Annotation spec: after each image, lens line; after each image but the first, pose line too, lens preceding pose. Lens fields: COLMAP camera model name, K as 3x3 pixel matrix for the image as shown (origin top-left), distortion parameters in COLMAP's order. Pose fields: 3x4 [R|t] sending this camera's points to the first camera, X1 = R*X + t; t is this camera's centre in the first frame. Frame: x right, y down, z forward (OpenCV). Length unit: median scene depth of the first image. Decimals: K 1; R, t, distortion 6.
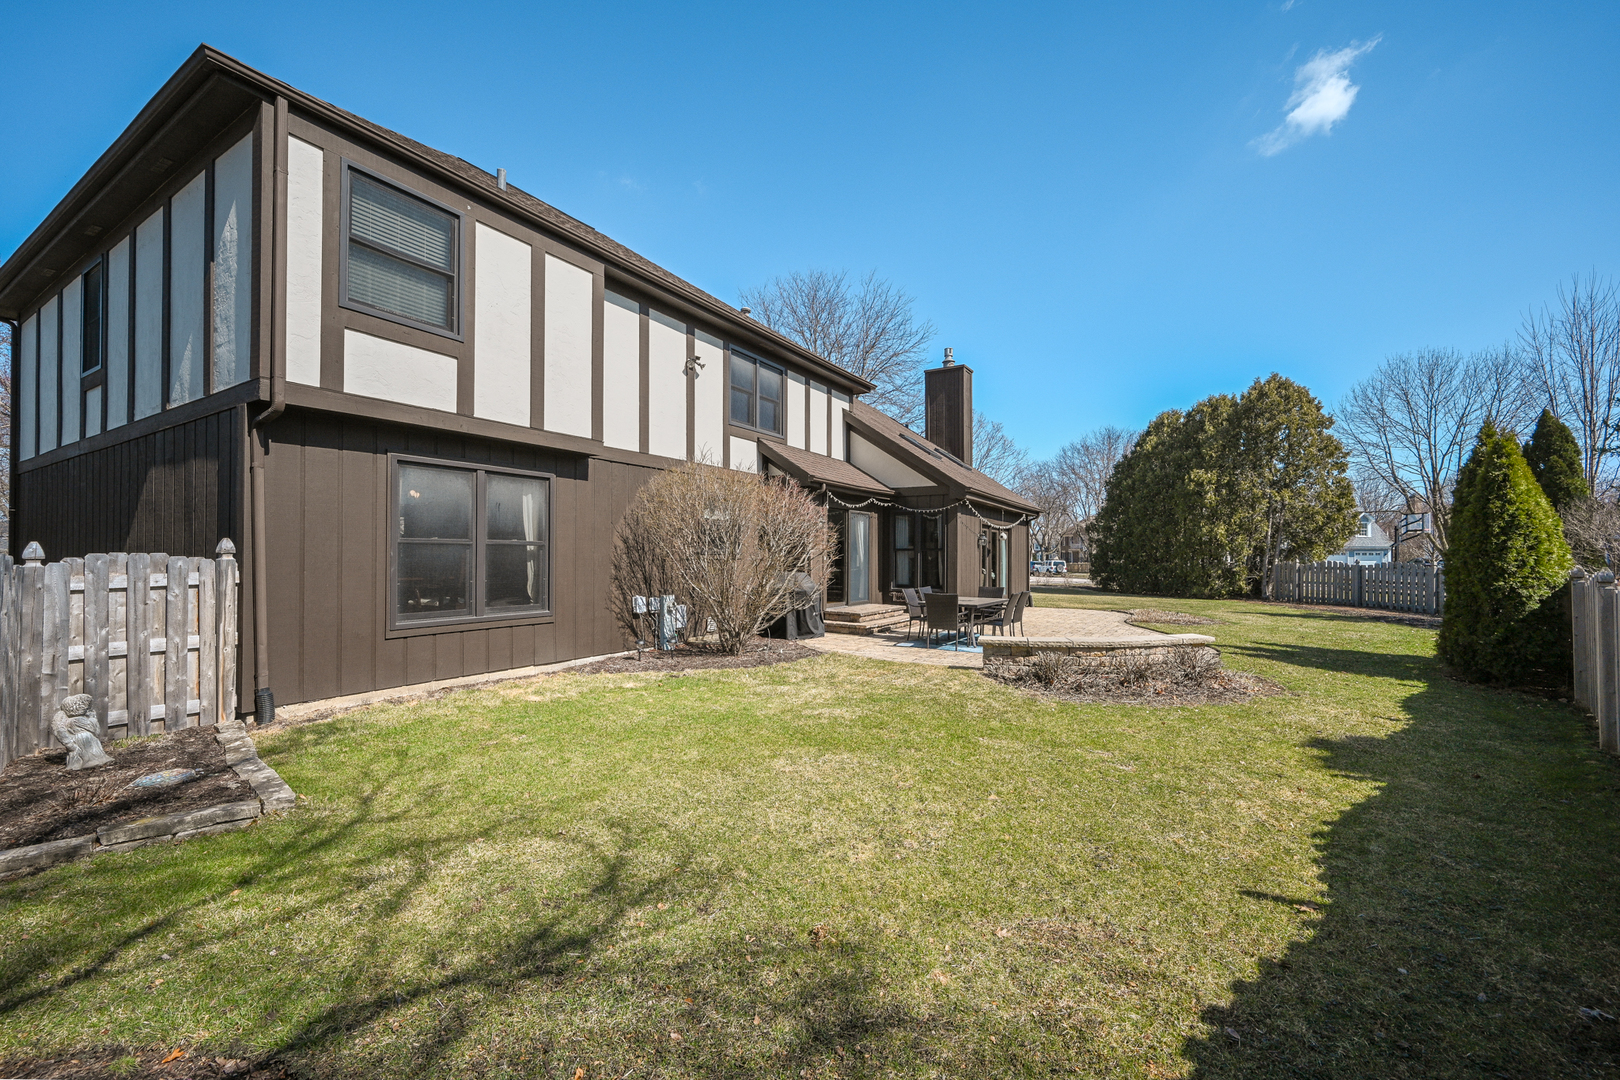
lens RADIAL K [[639.0, 0, 815.4], [0, 639.0, 543.4], [0, 0, 1]] dist [0.003187, 0.000043]
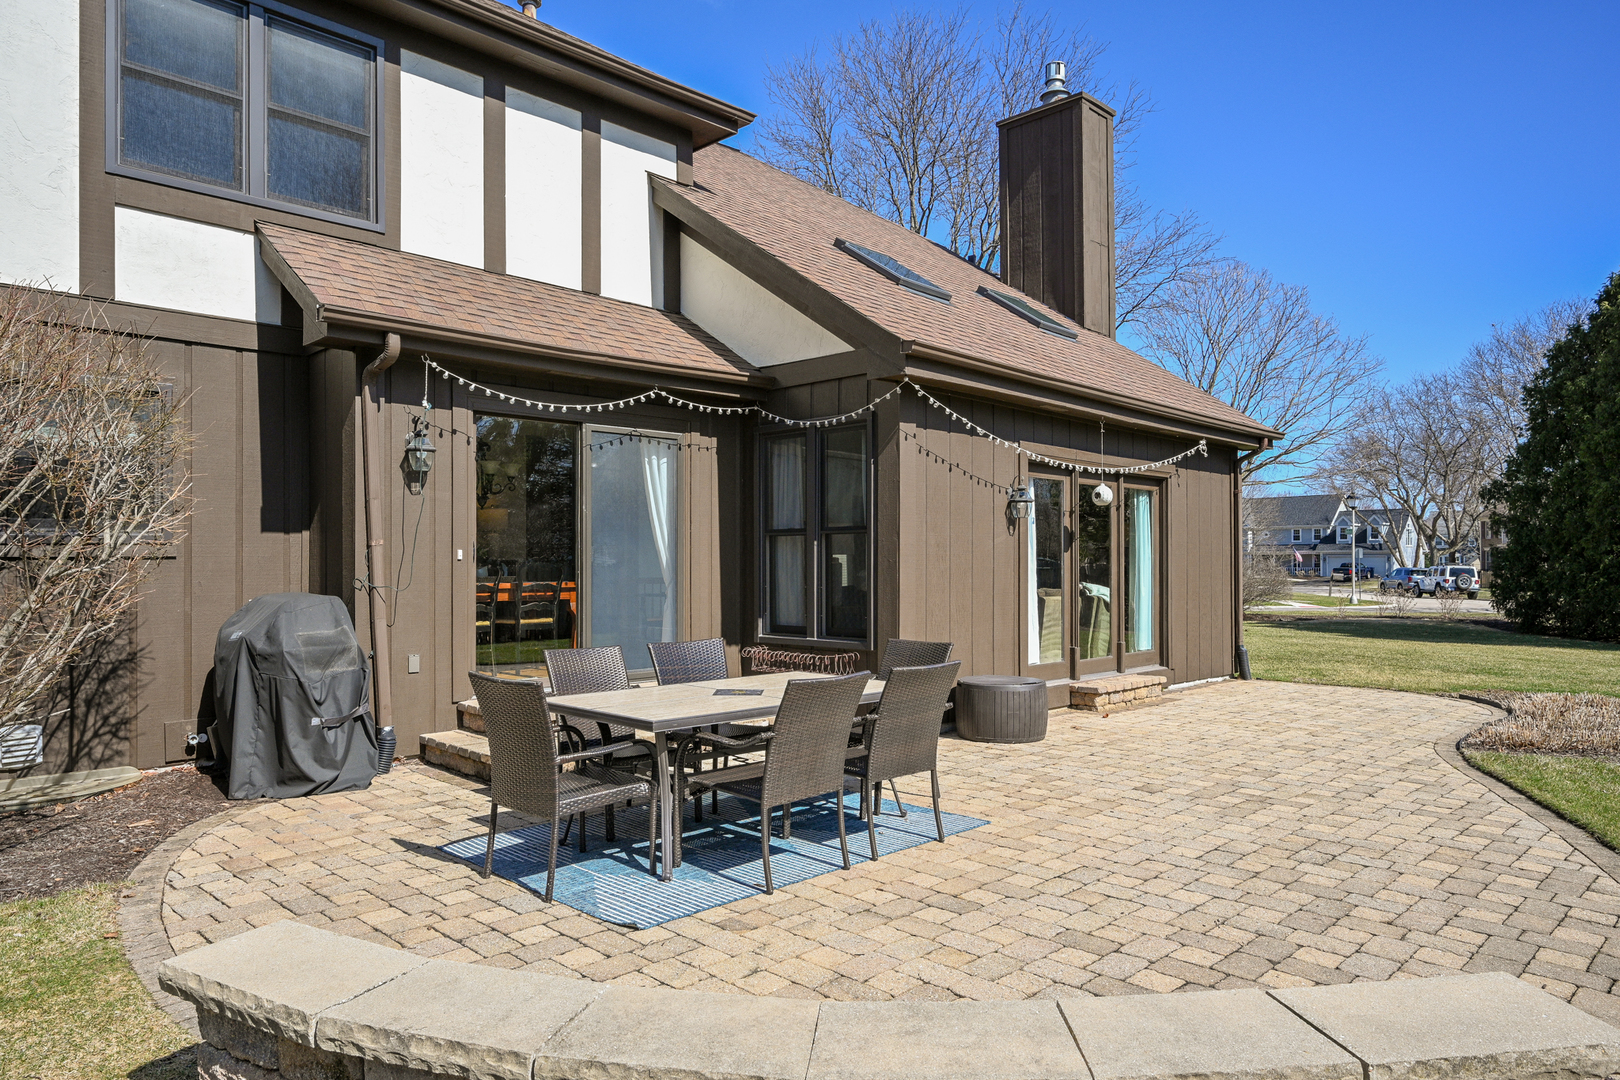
lens RADIAL K [[1010.4, 0, 809.3], [0, 1010.4, 553.7], [0, 0, 1]] dist [0.000746, -0.002602]
pose [[0.972533, -0.010483, -0.232530, 0.272584], [0.012779, 0.999883, 0.008372, 0.016674], [0.232415, -0.011114, 0.972553, 0.409417]]
